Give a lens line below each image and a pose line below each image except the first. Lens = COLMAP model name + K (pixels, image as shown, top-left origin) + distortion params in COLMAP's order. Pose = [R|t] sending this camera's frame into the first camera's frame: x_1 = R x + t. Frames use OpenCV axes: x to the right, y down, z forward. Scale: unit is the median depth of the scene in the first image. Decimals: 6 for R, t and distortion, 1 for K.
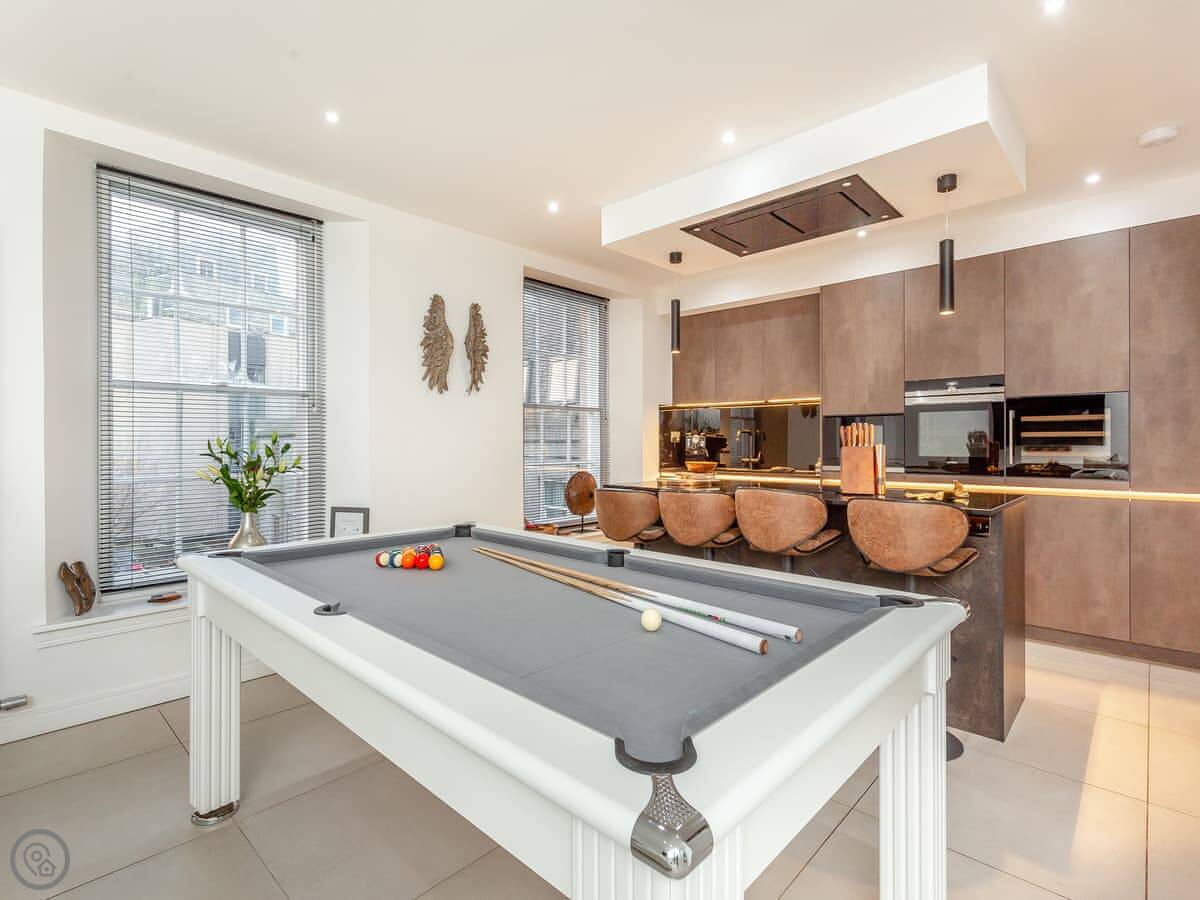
lens RADIAL K [[590.2, 0, 577.7], [0, 590.2, 448.8], [0, 0, 1]] dist [0.003804, 0.002587]
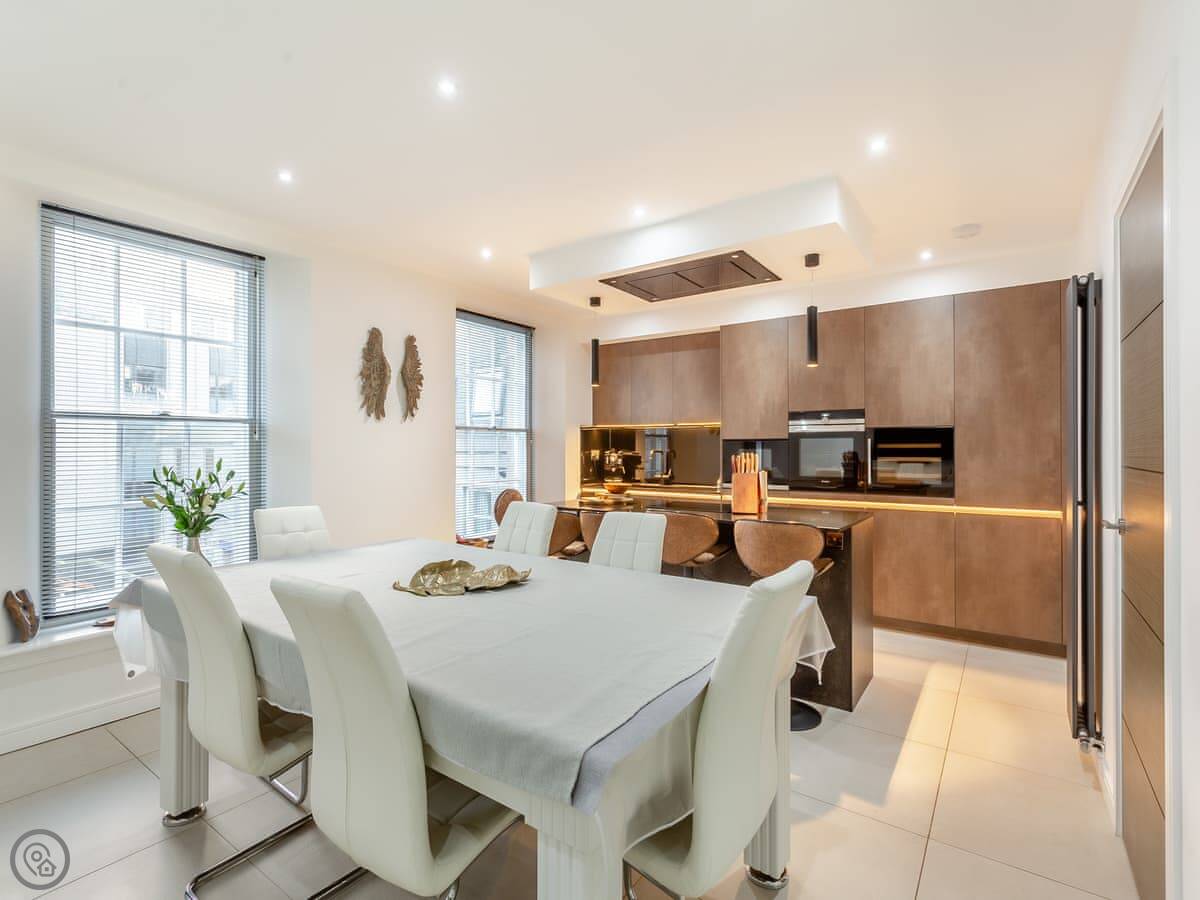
lens RADIAL K [[590.2, 0, 581.0], [0, 590.2, 448.8], [0, 0, 1]] dist [0.003804, 0.002587]
pose [[0.990412, 0.003177, 0.138107, -0.015799], [-0.001962, 0.999958, -0.008933, -0.032676], [-0.138129, 0.008576, 0.990377, -0.109185]]
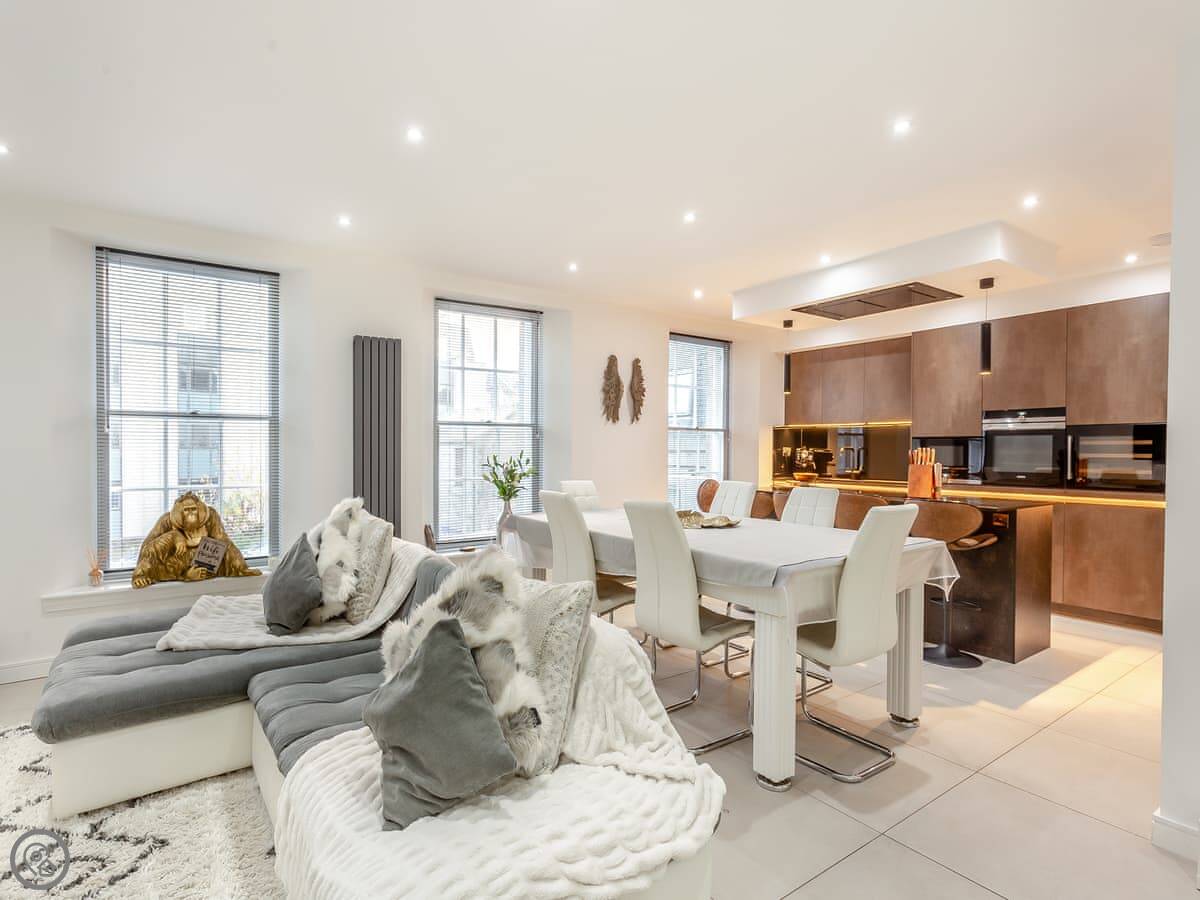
lens RADIAL K [[614.6, 0, 553.1], [0, 614.6, 461.2], [0, 0, 1]] dist [0.011604, -0.002404]
pose [[0.979726, 0.010583, -0.200061, -0.077360], [-0.008353, 0.999893, 0.011986, -0.018002], [0.200167, -0.010072, 0.979710, -0.500743]]
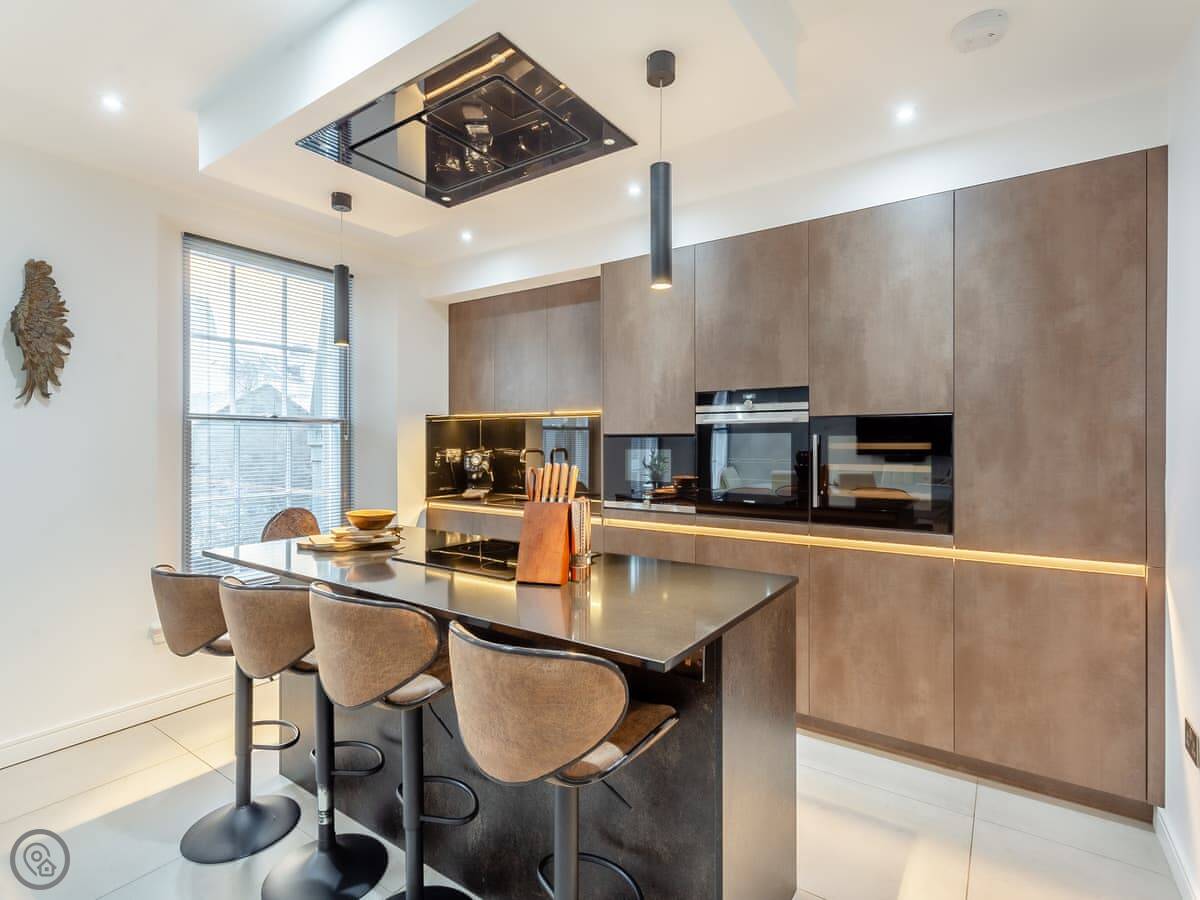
lens RADIAL K [[590.2, 0, 574.0], [0, 590.2, 444.8], [0, 0, 1]] dist [0.003804, 0.002587]
pose [[0.991219, 0.002378, 0.132213, 0.331890], [-0.002098, 0.999995, -0.002262, -0.049485], [-0.132217, 0.001965, 0.991219, 0.303646]]
